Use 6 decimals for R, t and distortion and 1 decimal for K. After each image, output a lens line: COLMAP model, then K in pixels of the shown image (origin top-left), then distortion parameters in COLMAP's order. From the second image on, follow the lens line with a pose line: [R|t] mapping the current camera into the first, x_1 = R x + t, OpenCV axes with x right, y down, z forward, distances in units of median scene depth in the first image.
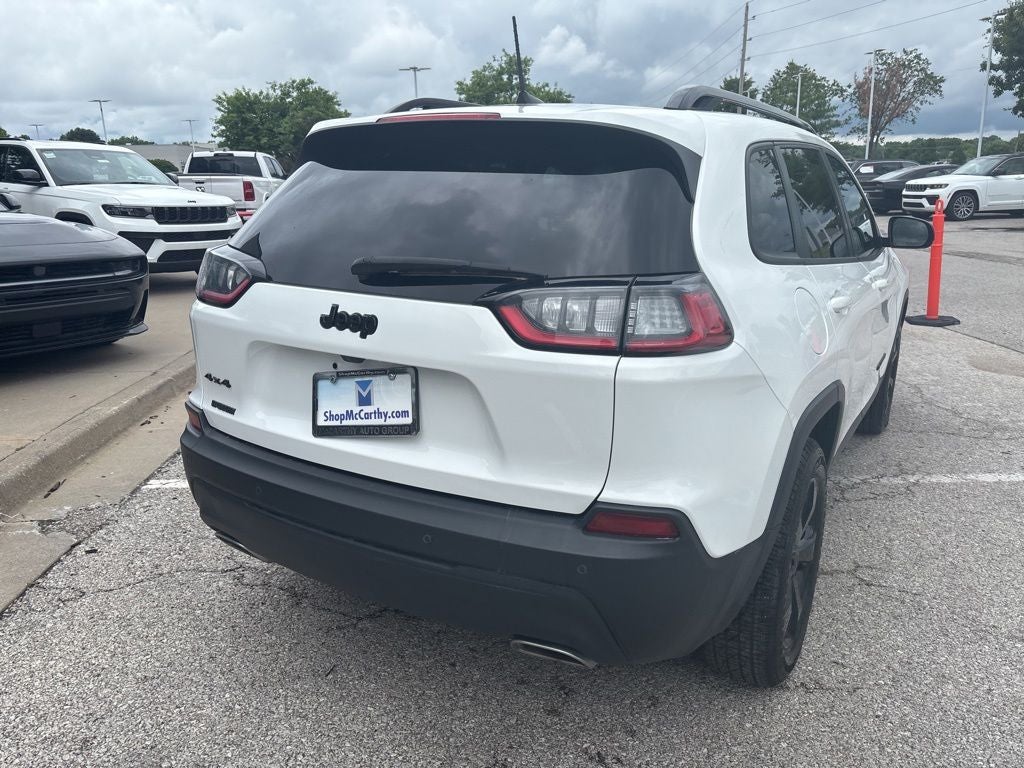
lens RADIAL K [[777.3, 0, 512.0], [0, 777.3, 384.0], [0, 0, 1]] dist [0.054123, -0.066519]
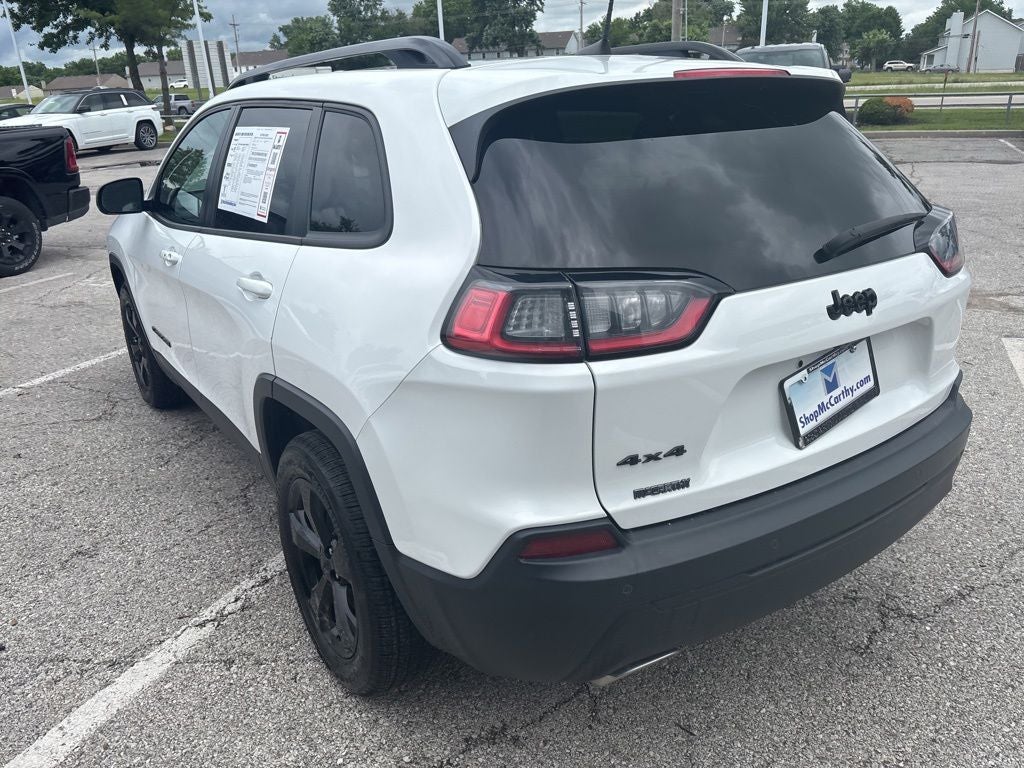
lens RADIAL K [[777.3, 0, 512.0], [0, 777.3, 384.0], [0, 0, 1]] dist [0.054123, -0.066519]
pose [[0.433987, -0.326120, 0.839822, -0.528264], [0.262922, 0.937450, 0.228164, -0.136673], [-0.861700, 0.121788, 0.492586, 0.400136]]
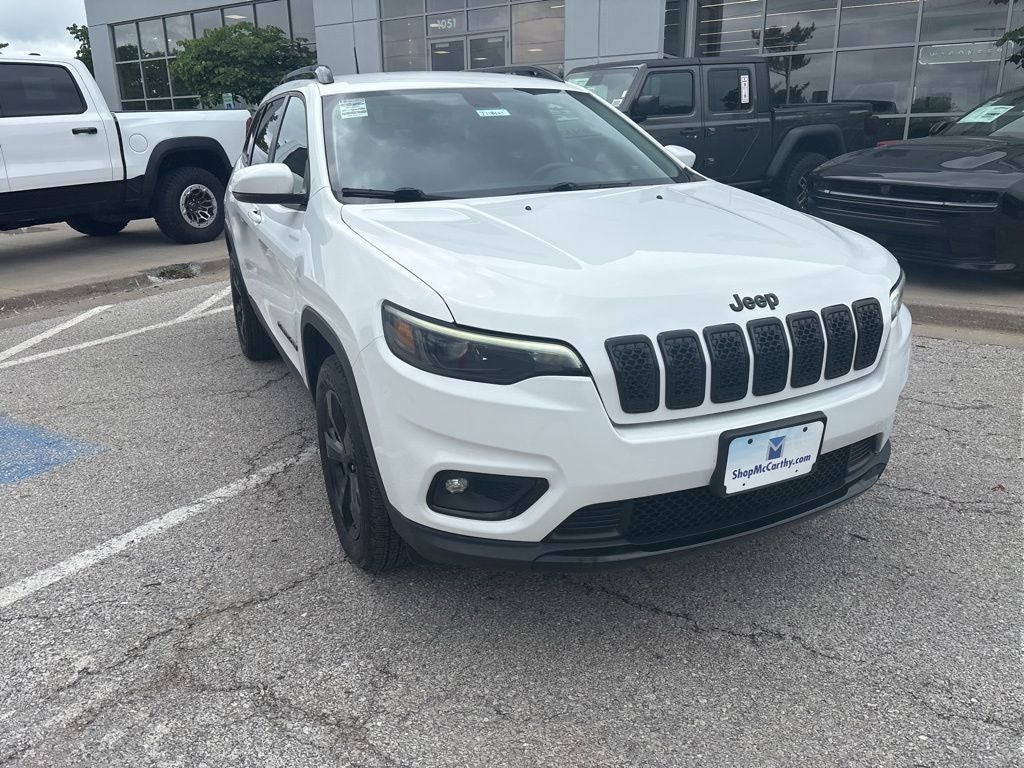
lens RADIAL K [[777.3, 0, 512.0], [0, 777.3, 384.0], [0, 0, 1]] dist [0.054123, -0.066519]
pose [[-0.574977, 0.262465, -0.774928, 0.951969], [-0.194267, 0.876266, 0.440929, -0.385015], [0.794771, 0.404067, -0.452844, 1.518802]]
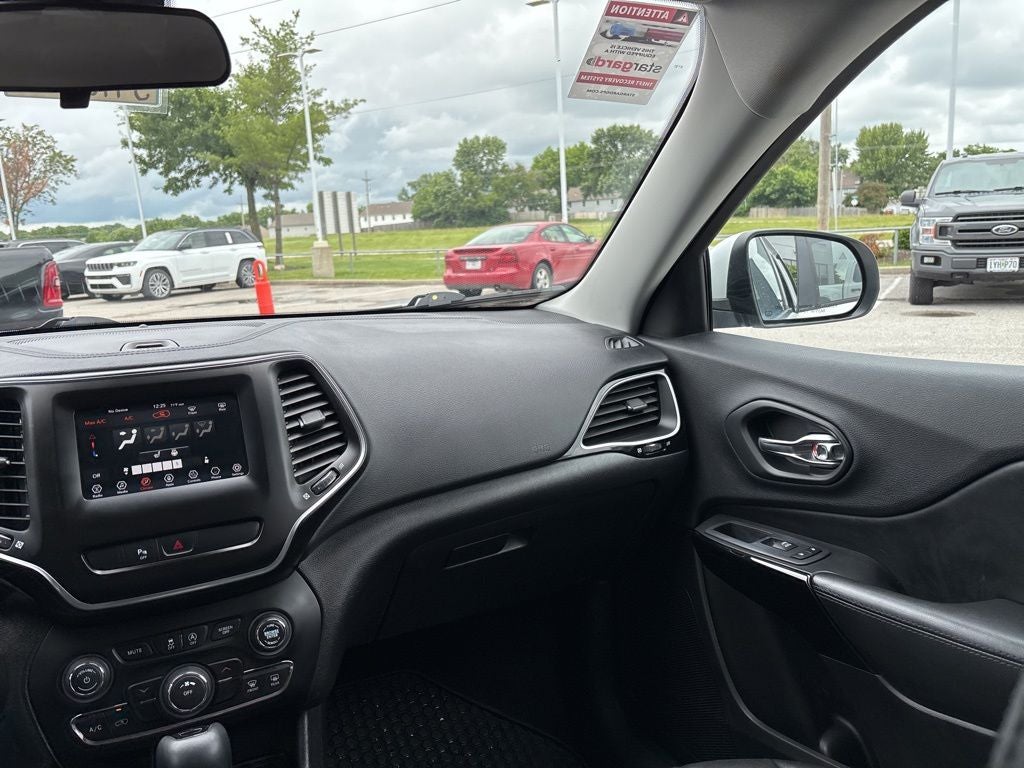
lens RADIAL K [[776.0, 0, 523.2], [0, 776.0, 386.0], [0, 0, 1]] dist [0.057612, -0.075657]
pose [[0.542757, -0.172702, 0.821942, 0.170540], [0.255552, 0.966188, 0.034260, -0.176352], [-0.800068, 0.191454, 0.568539, 0.848589]]
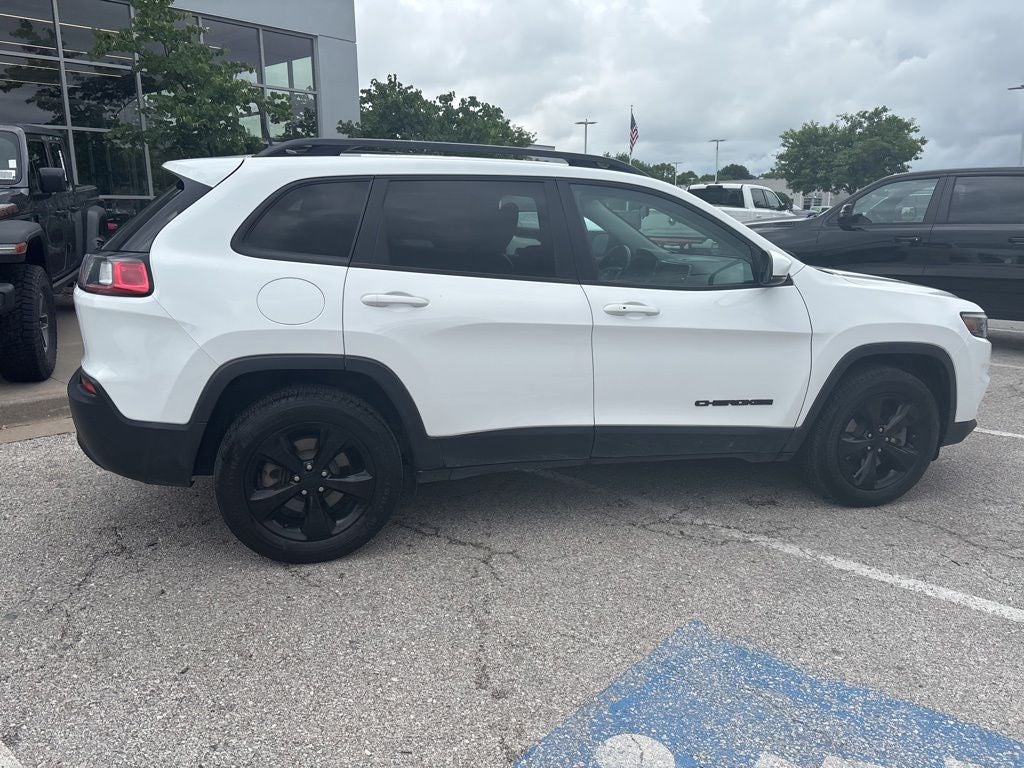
lens RADIAL K [[777.3, 0, 512.0], [0, 777.3, 384.0], [0, 0, 1]] dist [0.054123, -0.066519]
pose [[0.721946, 0.165090, -0.671966, 0.858056], [-0.190424, 0.981026, 0.036433, -0.032264], [0.665231, 0.101656, 0.739685, 0.120116]]
